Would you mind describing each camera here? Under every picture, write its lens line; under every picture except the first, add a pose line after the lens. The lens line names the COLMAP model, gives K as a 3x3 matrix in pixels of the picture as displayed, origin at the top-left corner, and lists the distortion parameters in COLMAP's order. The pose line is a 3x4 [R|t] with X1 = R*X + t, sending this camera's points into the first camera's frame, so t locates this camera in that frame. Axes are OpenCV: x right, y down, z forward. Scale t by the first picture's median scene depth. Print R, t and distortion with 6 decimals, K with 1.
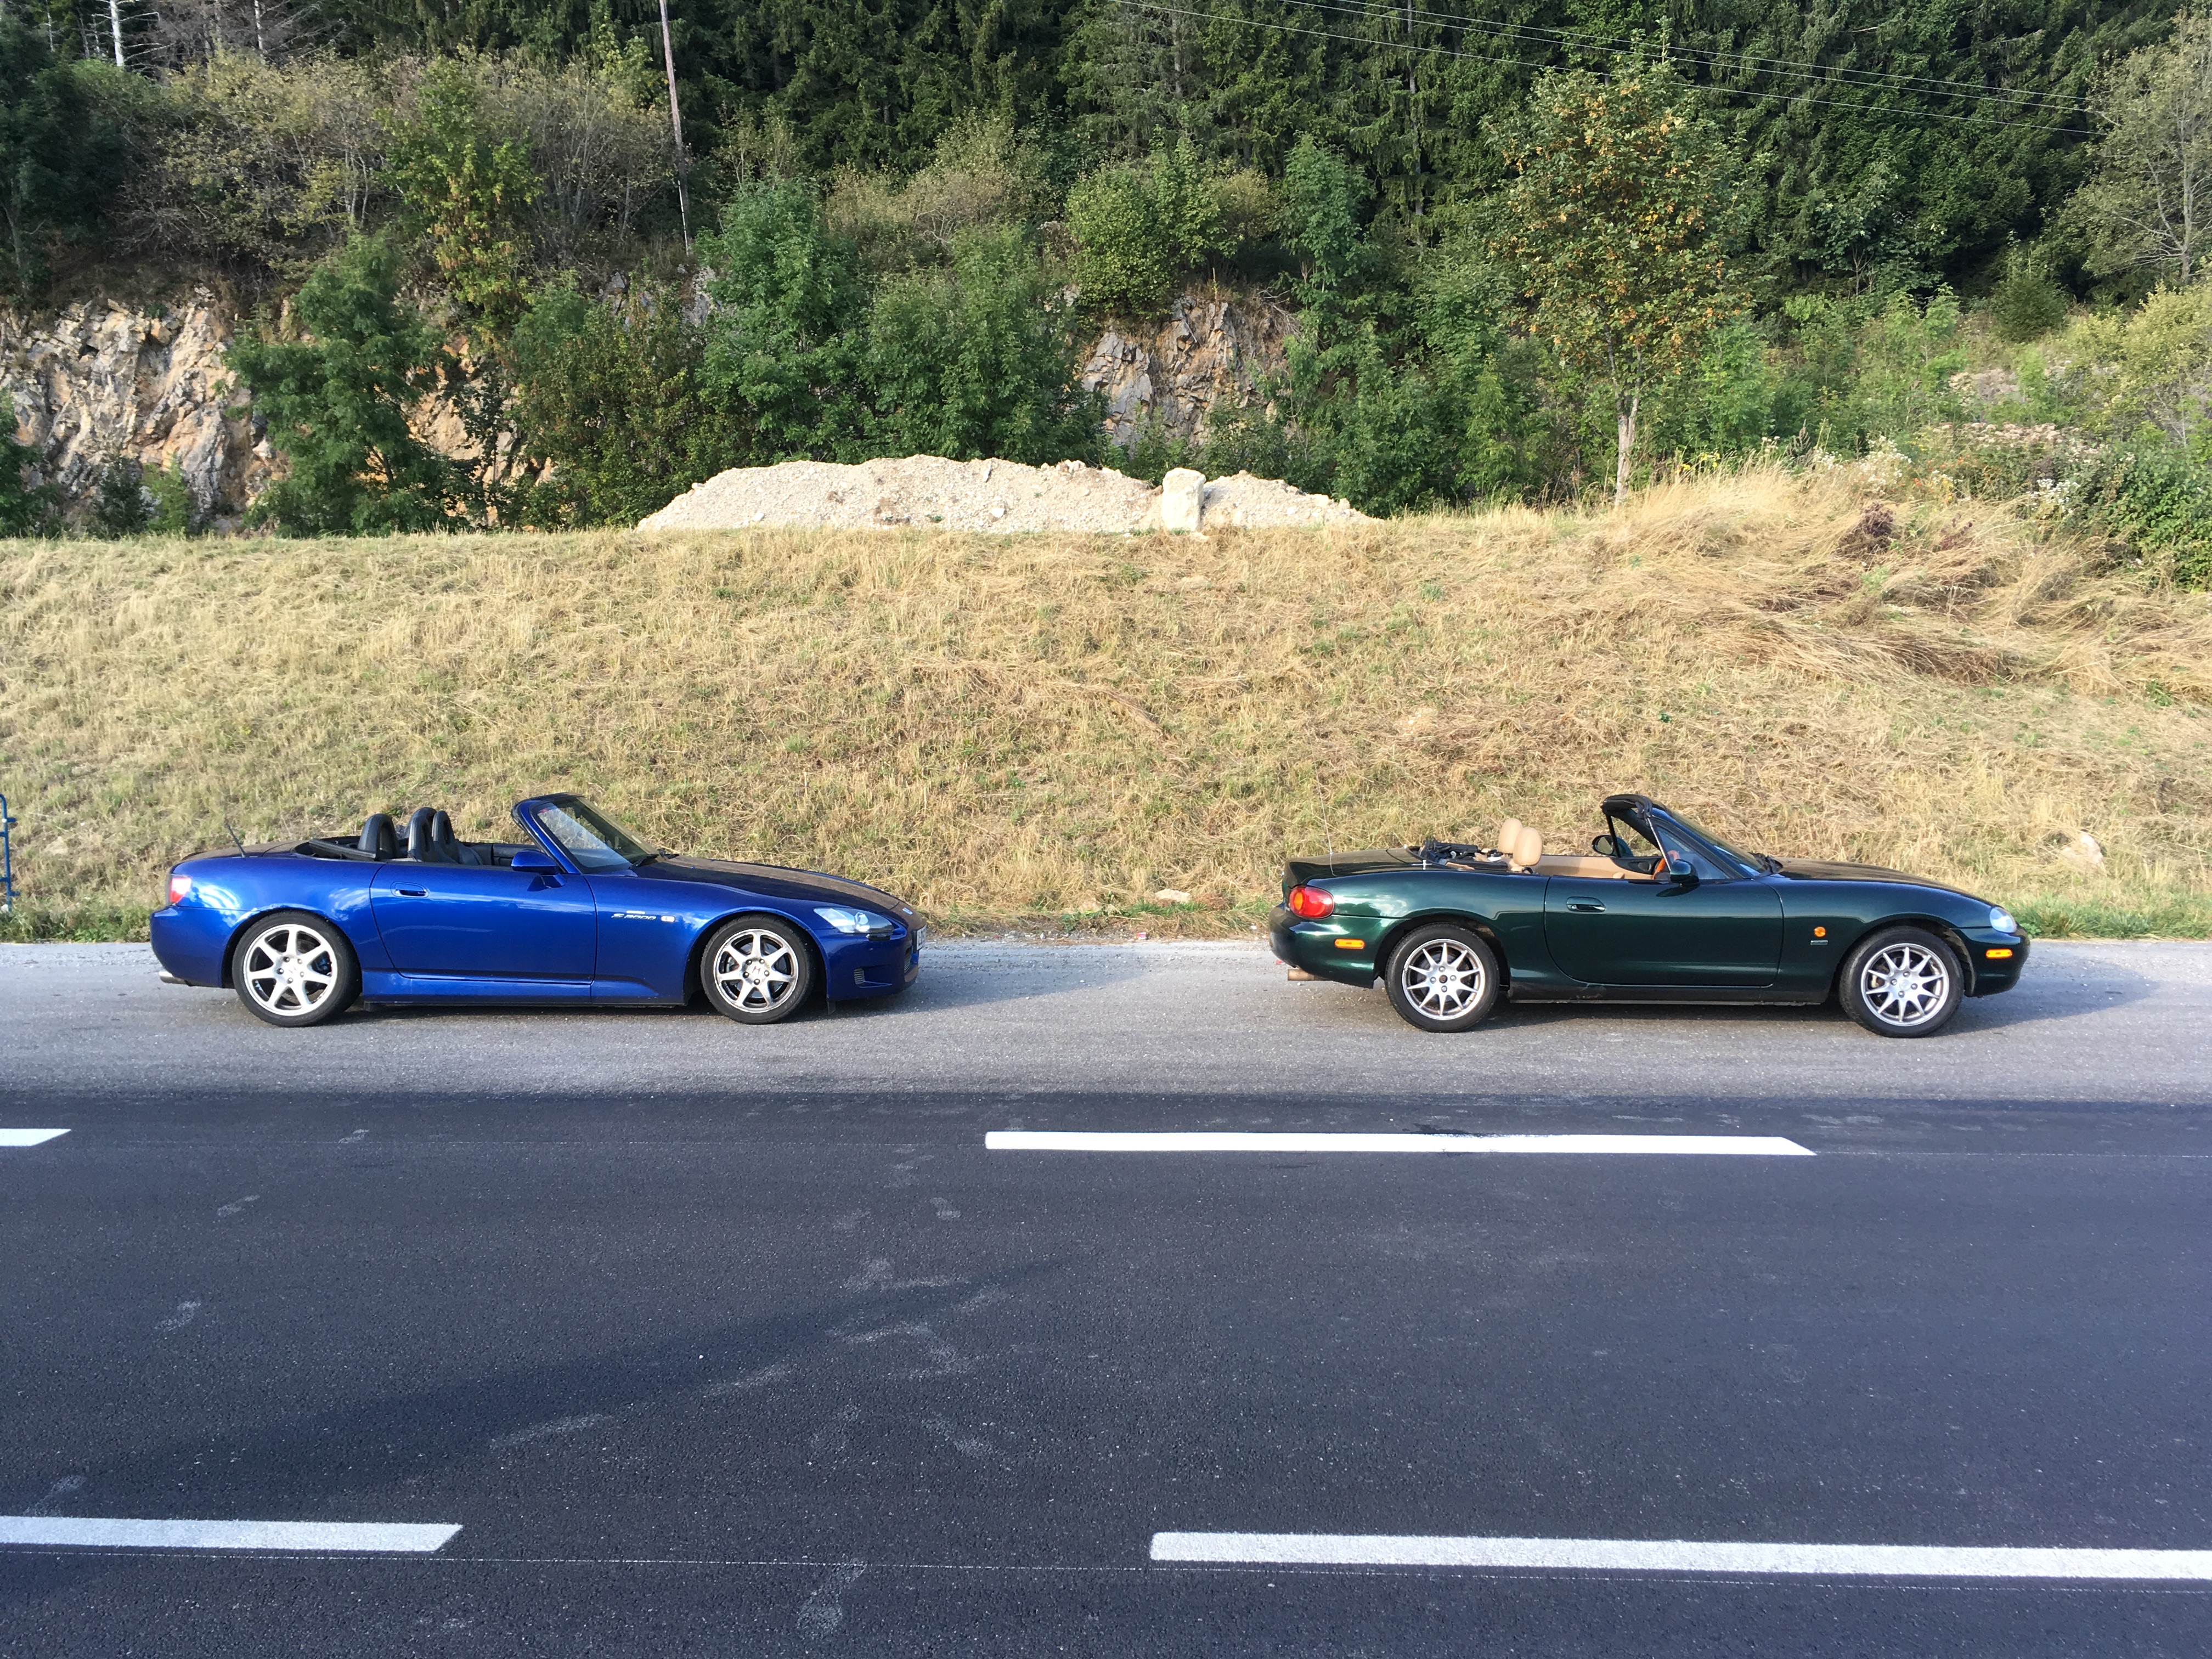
lens RADIAL K [[1867.5, 0, 1104.0], [0, 1867.5, 830.1], [0, 0, 1]] dist [0.051134, -0.070357]
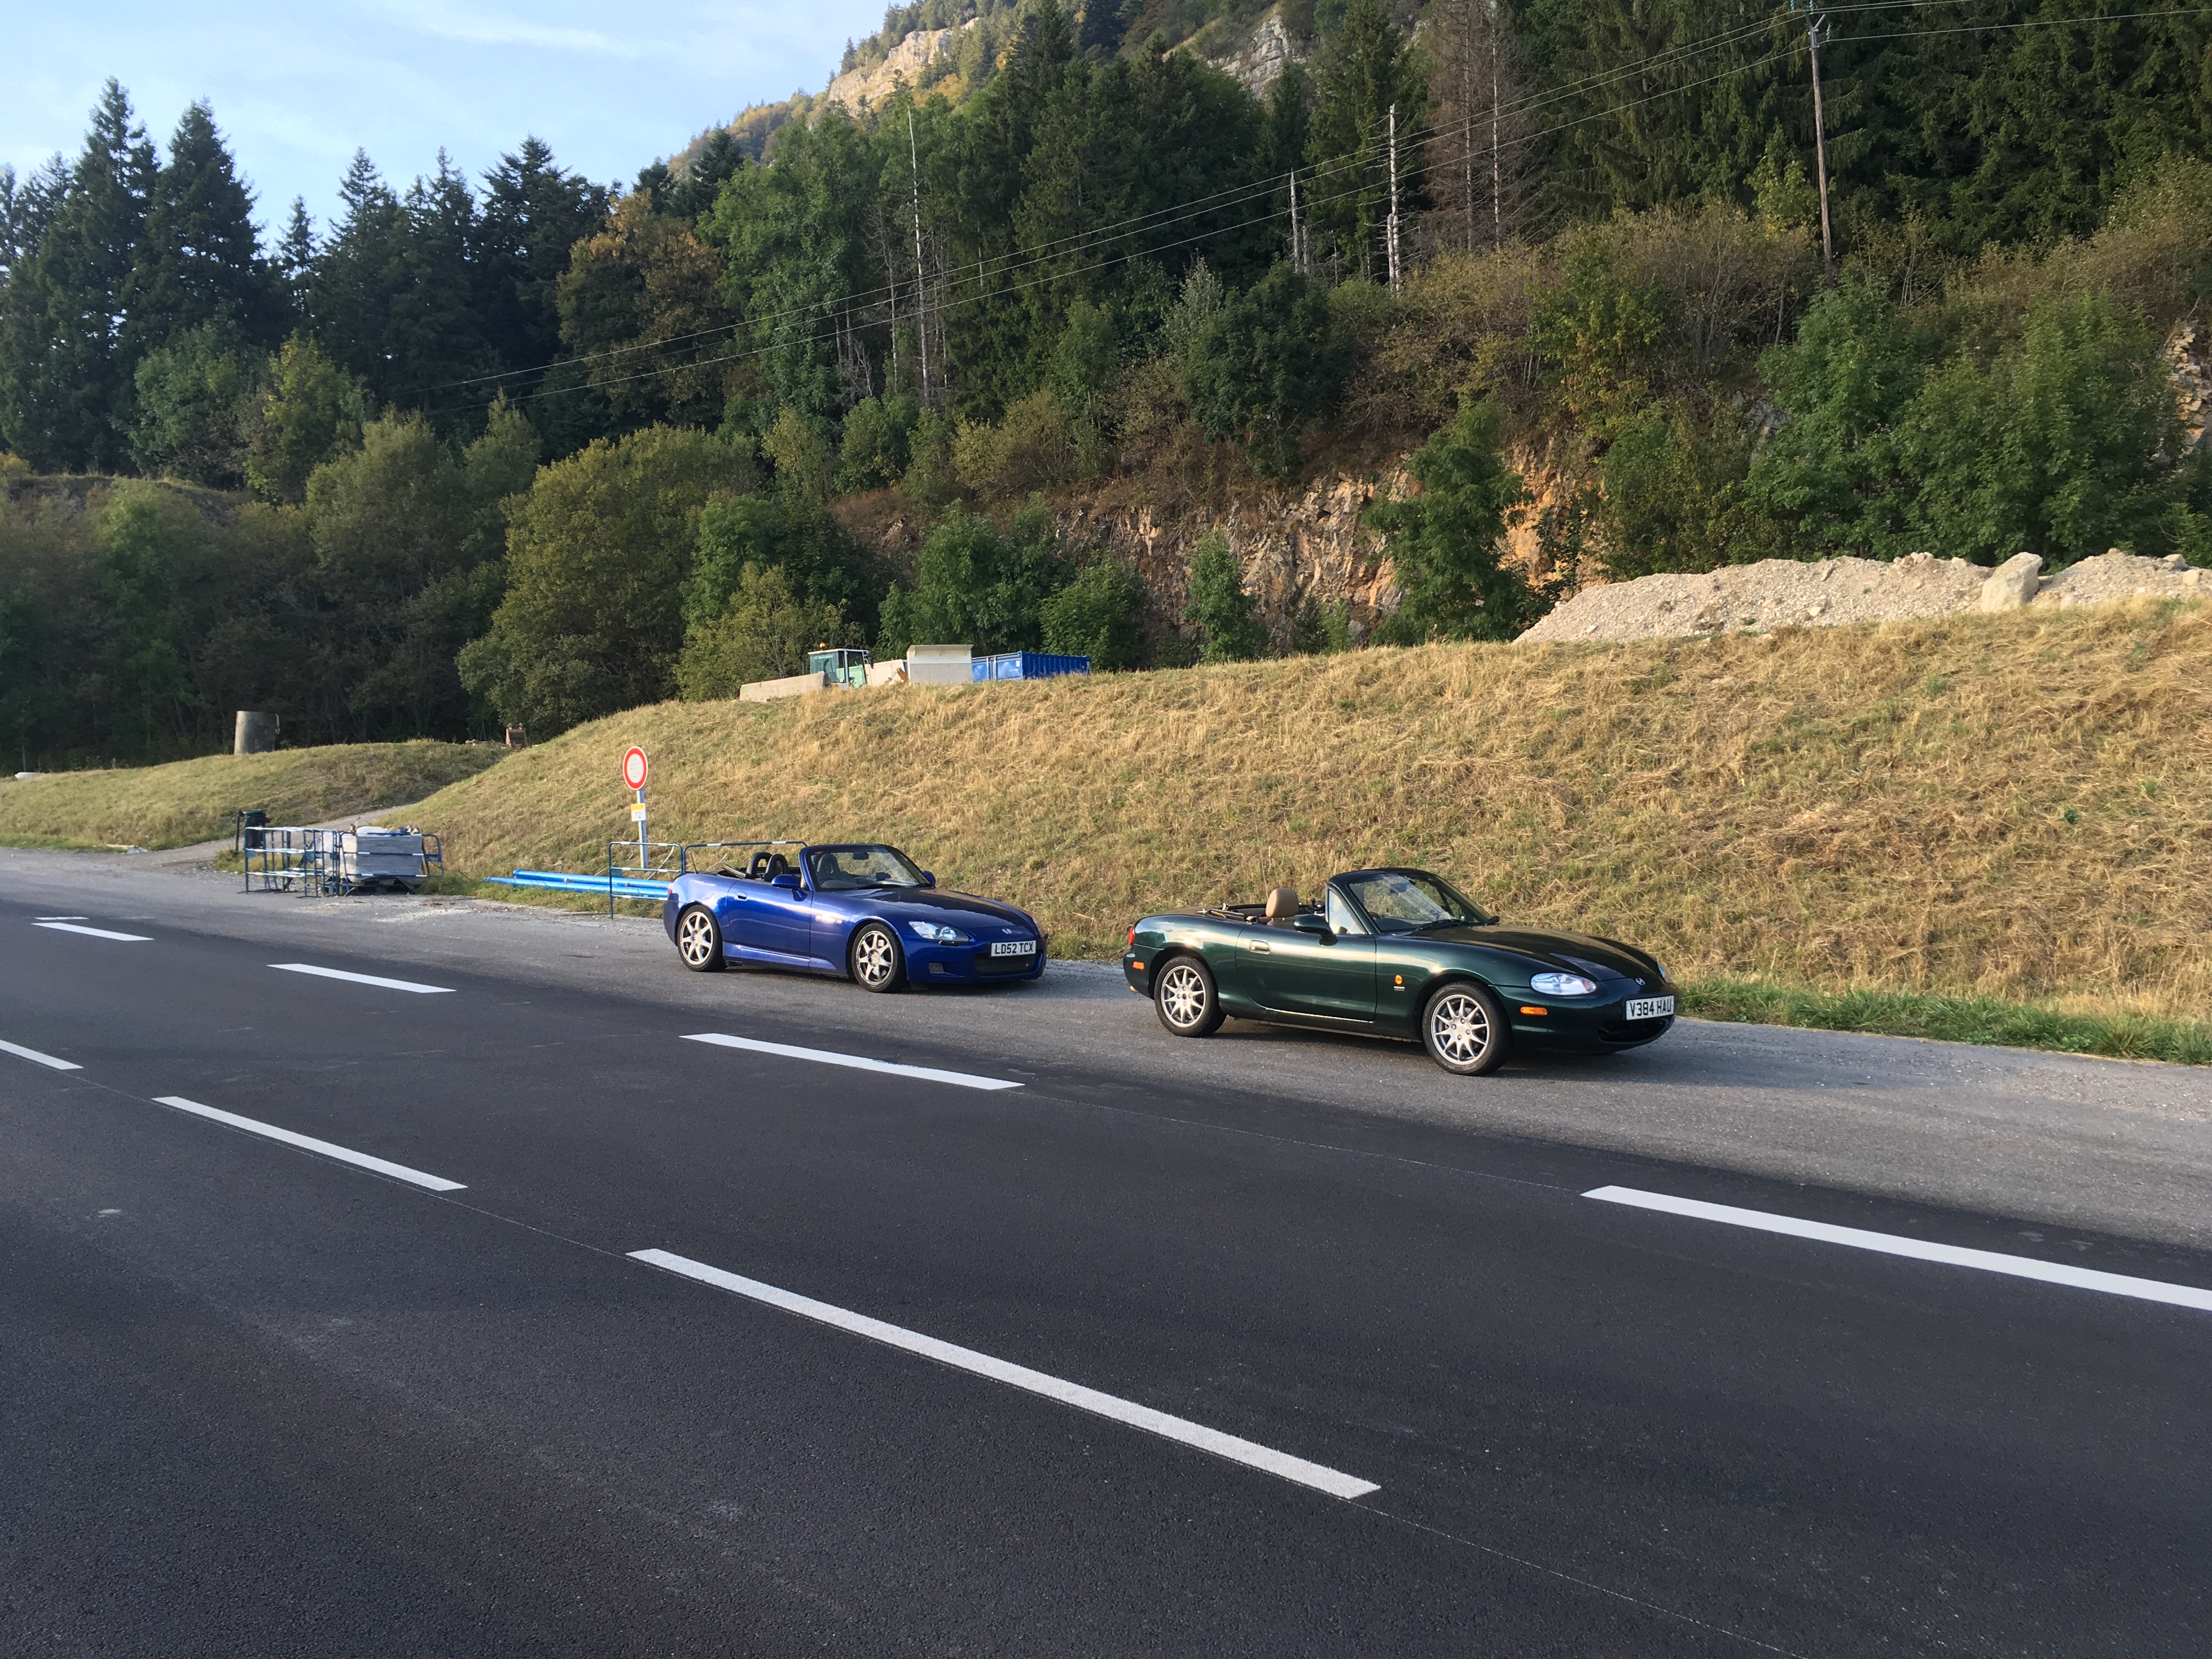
lens RADIAL K [[1867.5, 0, 1100.2], [0, 1867.5, 836.0], [0, 0, 1]] dist [0.051134, -0.070357]
pose [[0.731914, 0.023853, -0.680980, 0.240057], [-0.056366, 0.998081, -0.025622, 0.000687], [0.679062, 0.057137, 0.731854, -0.005298]]
